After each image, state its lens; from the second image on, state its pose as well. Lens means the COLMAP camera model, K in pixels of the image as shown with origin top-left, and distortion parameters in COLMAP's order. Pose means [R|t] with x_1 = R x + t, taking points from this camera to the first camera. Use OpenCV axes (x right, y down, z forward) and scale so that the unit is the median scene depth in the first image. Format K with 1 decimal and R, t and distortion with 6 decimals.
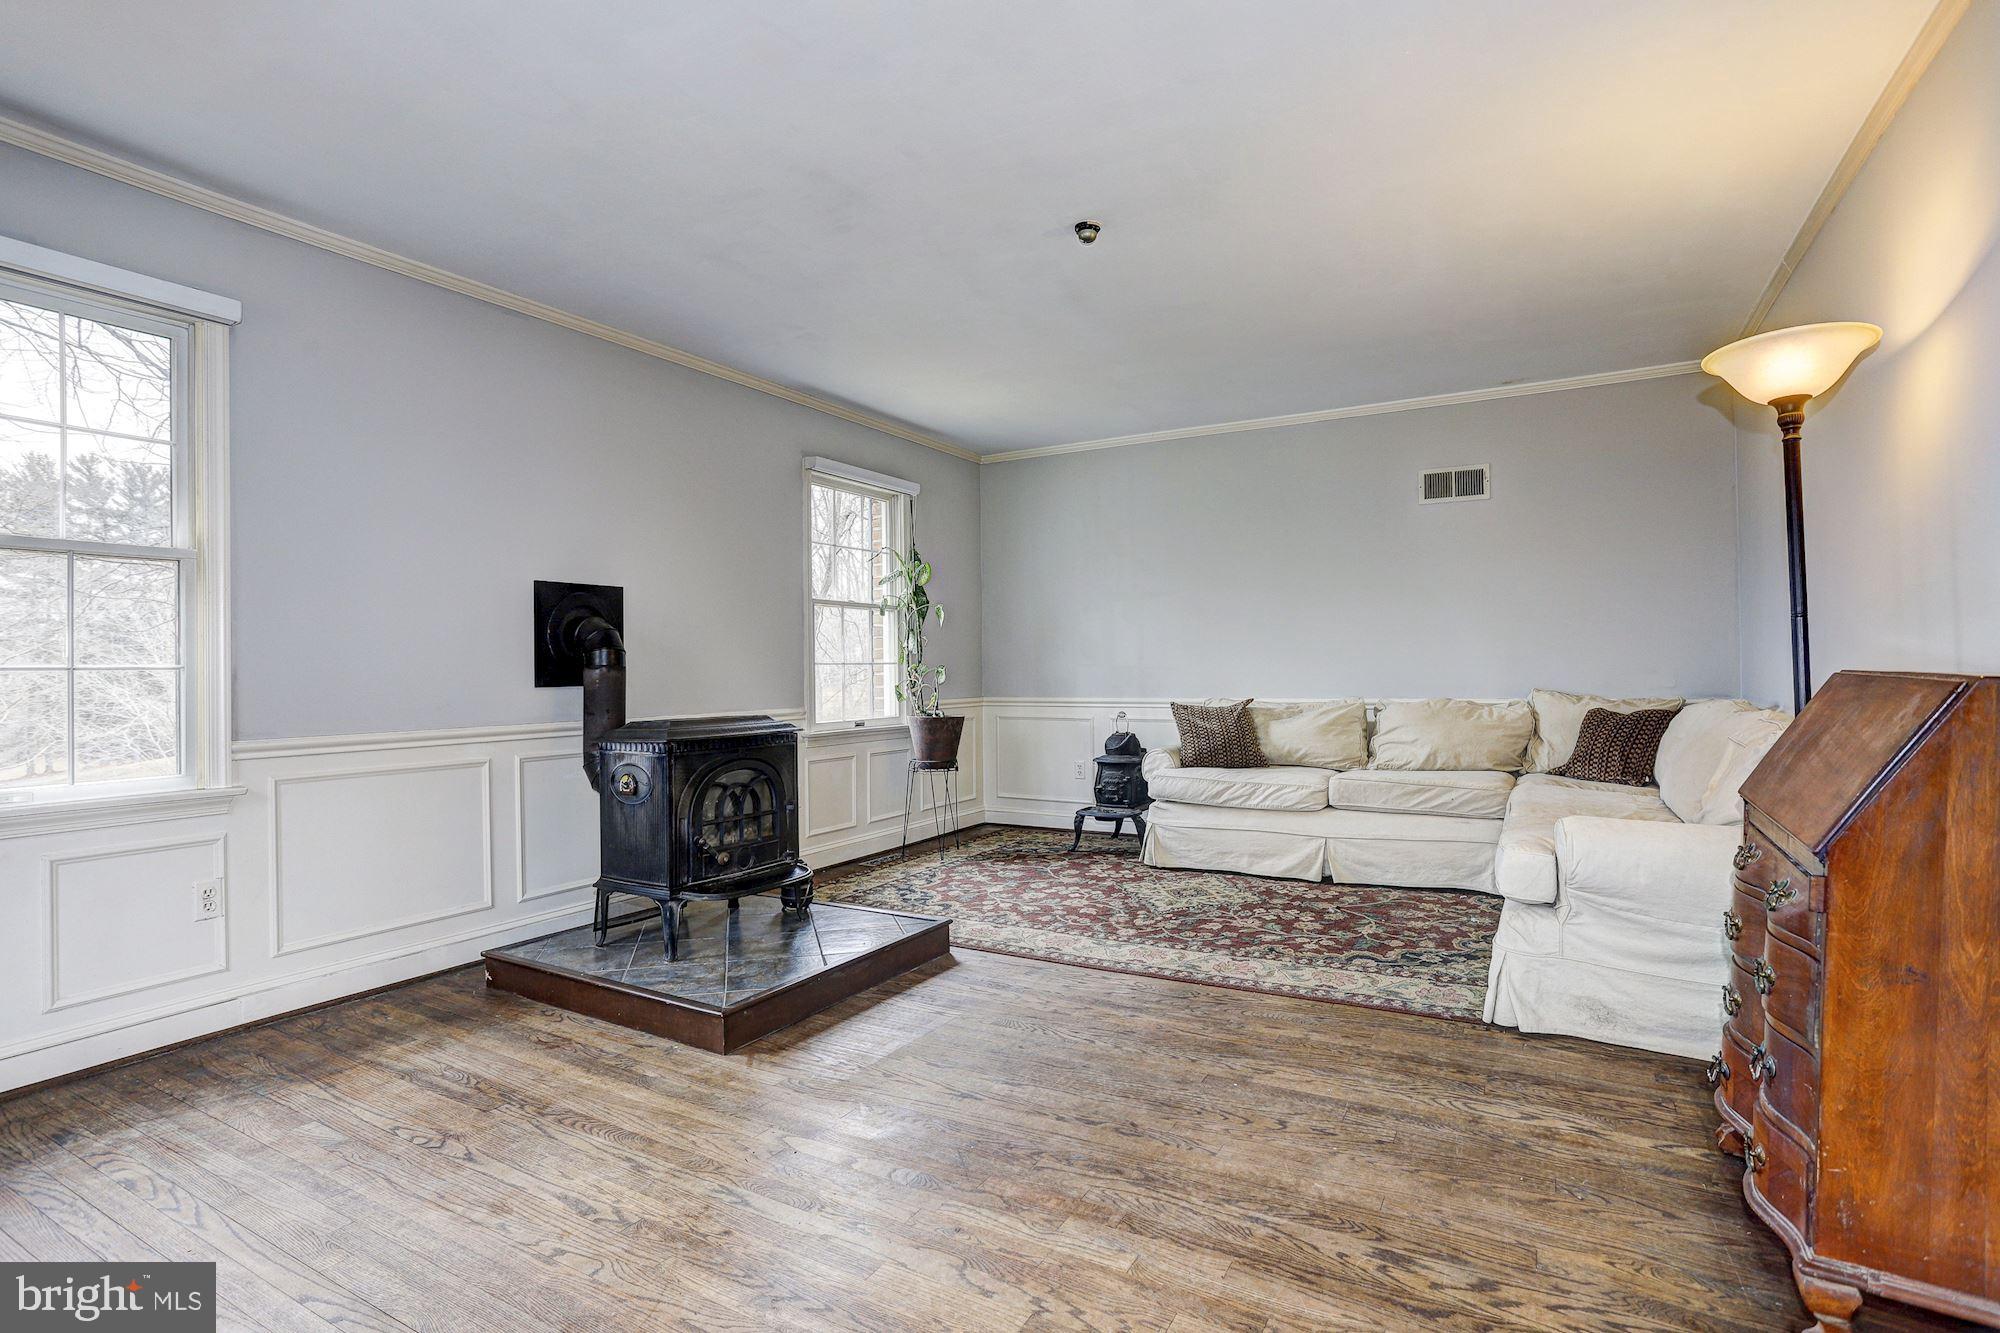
lens RADIAL K [[980.1, 0, 981.7], [0, 980.1, 664.7], [0, 0, 1]] dist [-0.069127, 0.036174]
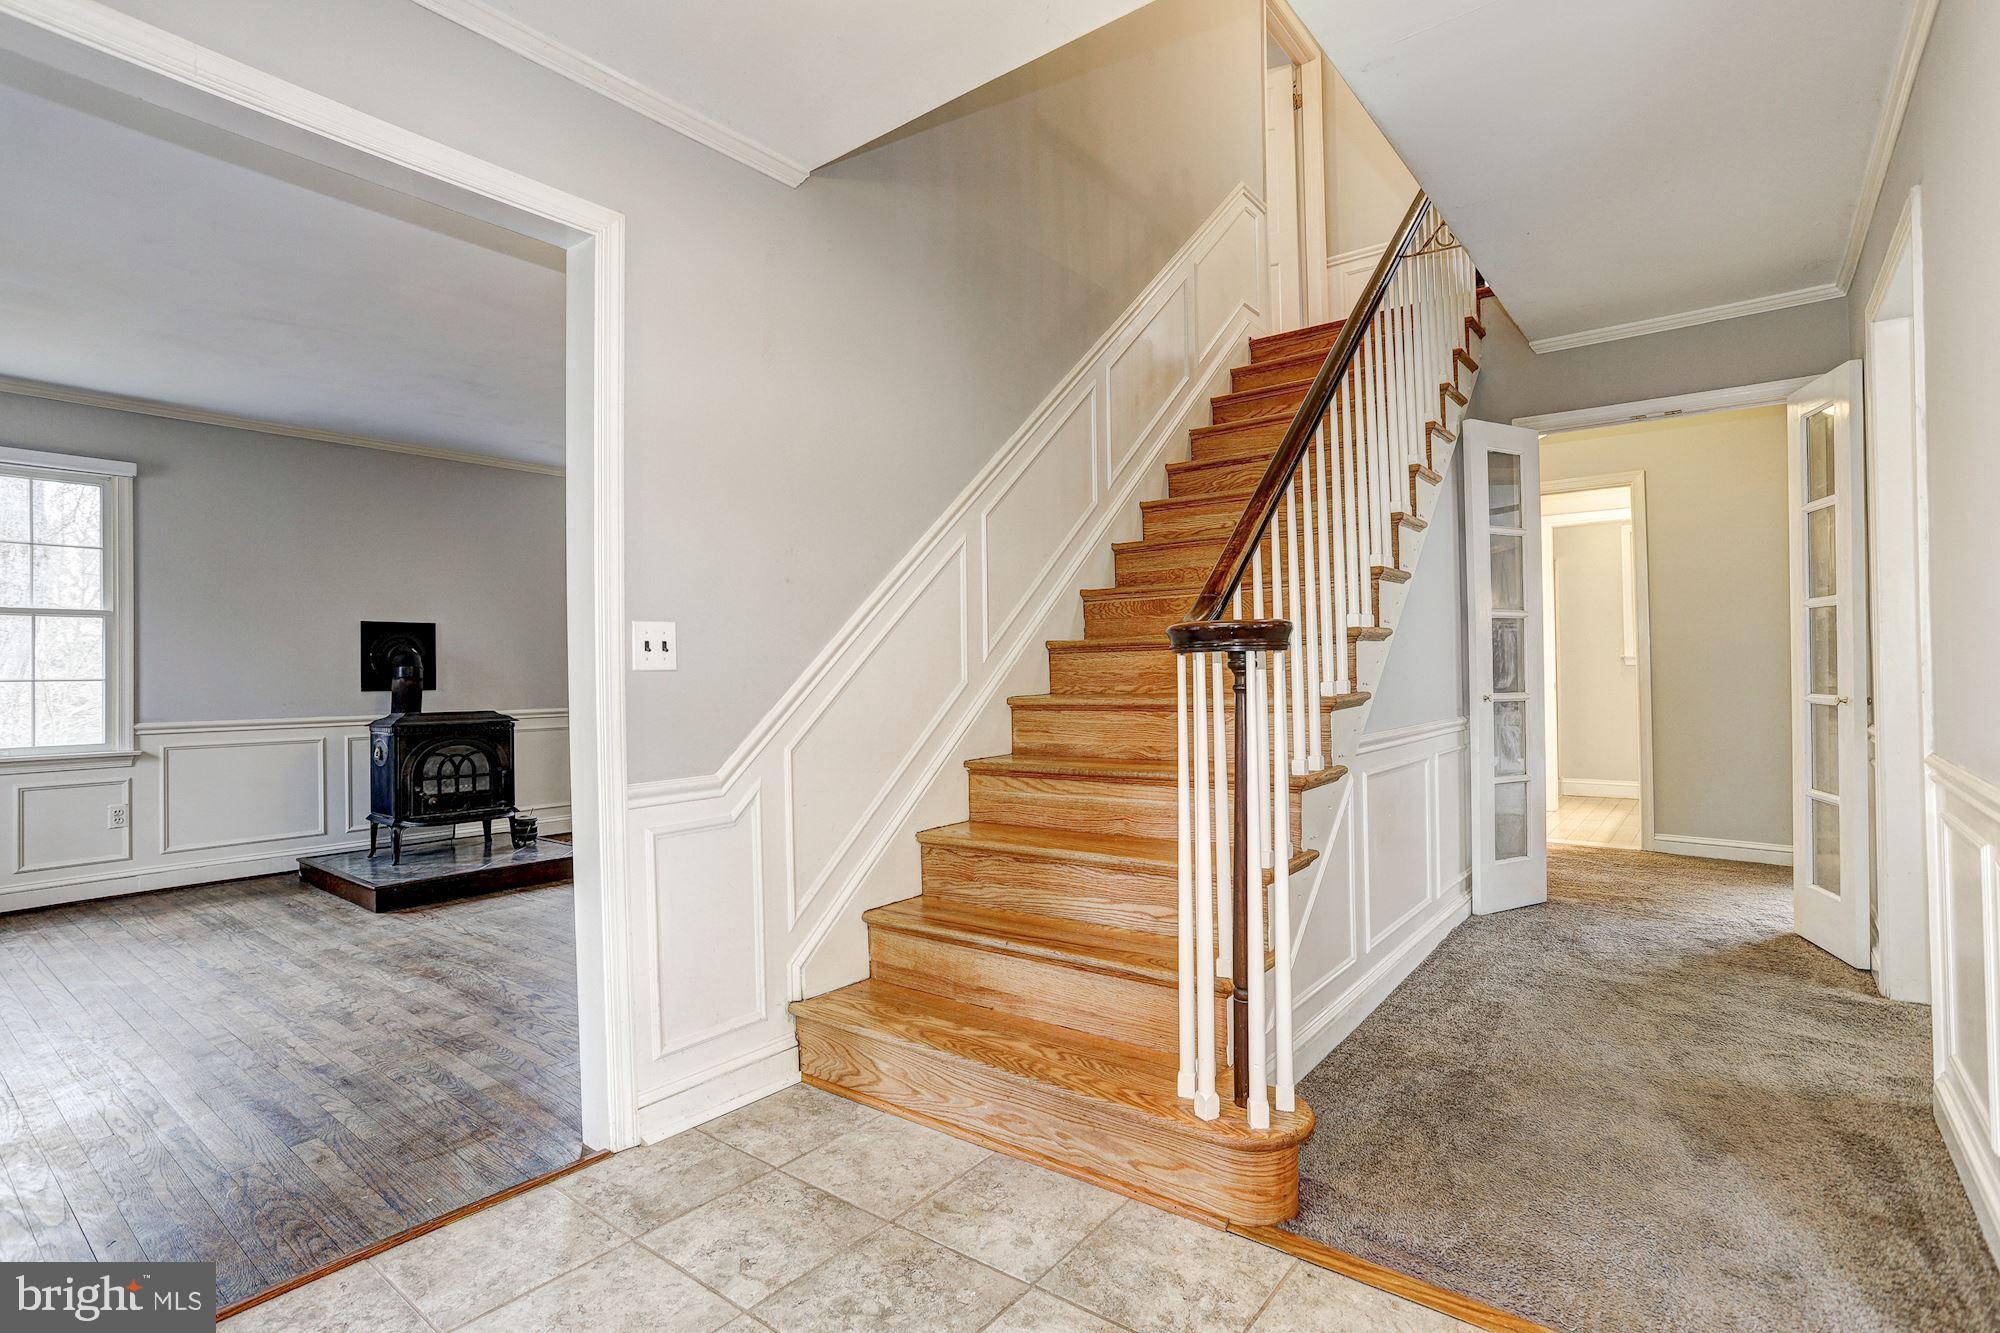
lens RADIAL K [[971.8, 0, 990.5], [0, 971.8, 662.1], [0, 0, 1]] dist [-0.053893, 0.029115]
pose [[0.989511, -0.002958, -0.144427, 0.862598], [0.002106, 0.999979, -0.006047, -0.013348], [0.144442, 0.005680, 0.989497, -0.400055]]
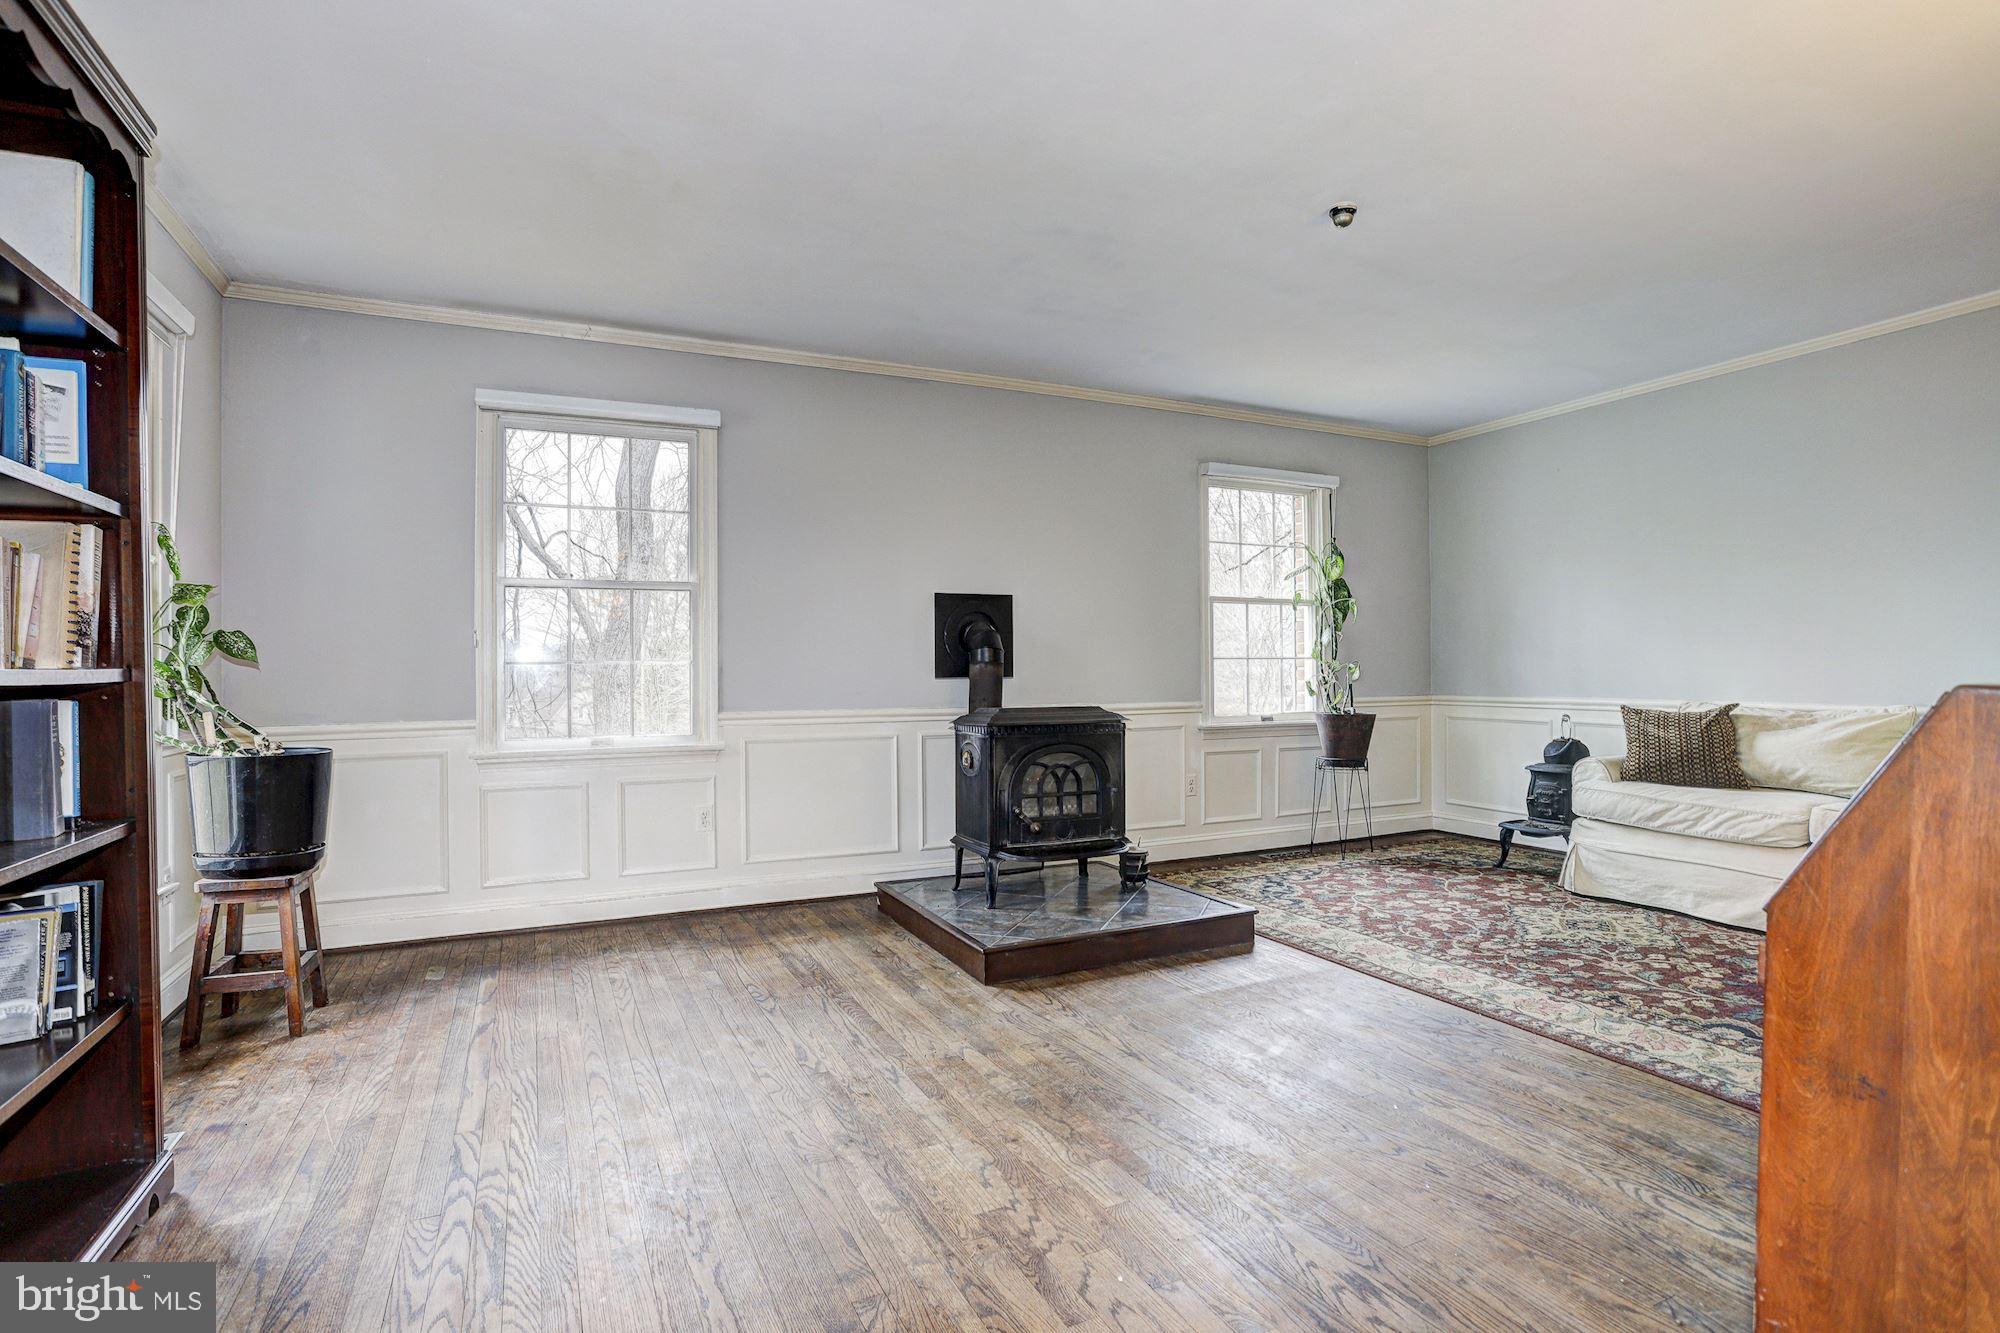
lens RADIAL K [[980.1, 0, 981.7], [0, 980.1, 664.7], [0, 0, 1]] dist [-0.069127, 0.036174]
pose [[0.822070, 0.003452, -0.569376, 0.357201], [0.000350, 0.999978, 0.006569, -0.003587], [0.569387, -0.005599, 0.822051, -0.000179]]
